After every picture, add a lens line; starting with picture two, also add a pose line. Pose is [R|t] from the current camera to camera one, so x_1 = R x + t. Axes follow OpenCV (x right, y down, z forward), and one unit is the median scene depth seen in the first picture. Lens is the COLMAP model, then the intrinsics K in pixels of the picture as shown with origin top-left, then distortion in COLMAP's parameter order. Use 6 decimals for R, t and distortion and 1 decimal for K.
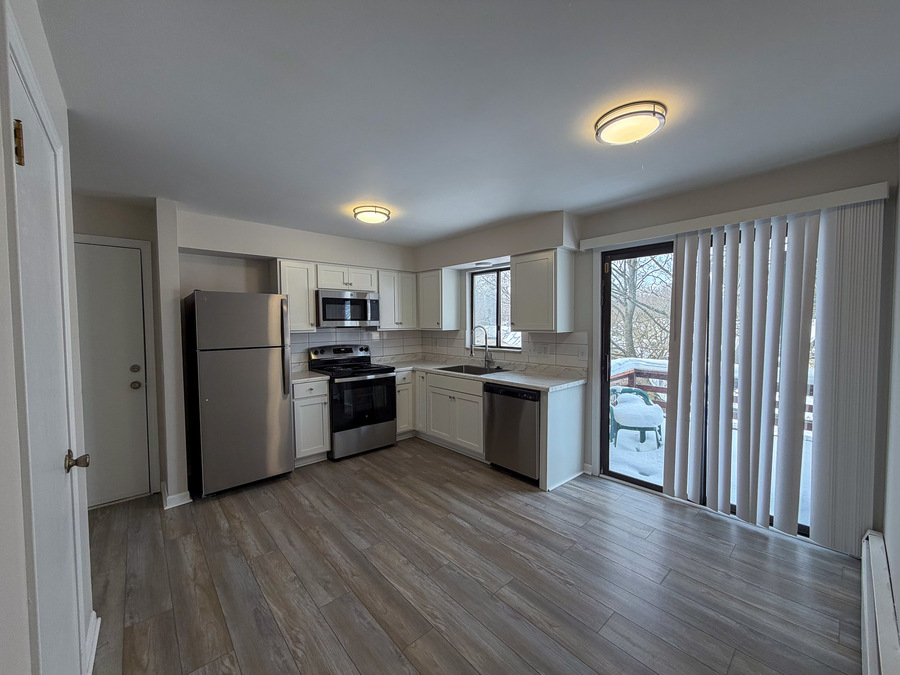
lens RADIAL K [[356.7, 0, 448.4], [0, 356.7, 337.2], [0, 0, 1]] dist [0.002910, 0.000216]
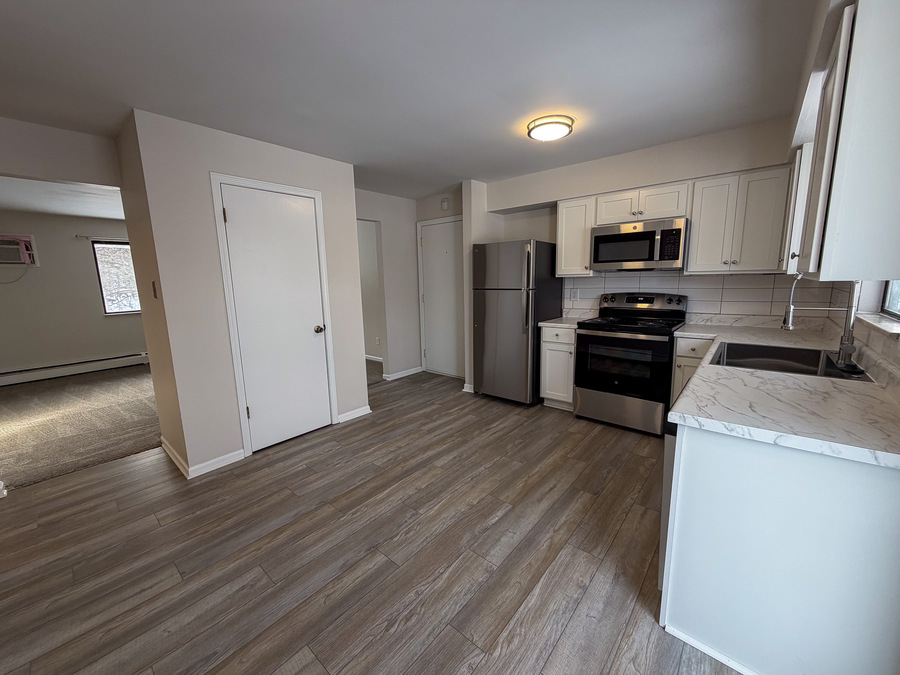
lens RADIAL K [[356.7, 0, 448.4], [0, 356.7, 337.2], [0, 0, 1]] dist [0.002910, 0.000216]
pose [[0.135979, 0.170321, -0.975961, 0.674811], [-0.016534, 0.985364, 0.169659, -0.013758], [0.990574, -0.006934, 0.136805, 0.712753]]
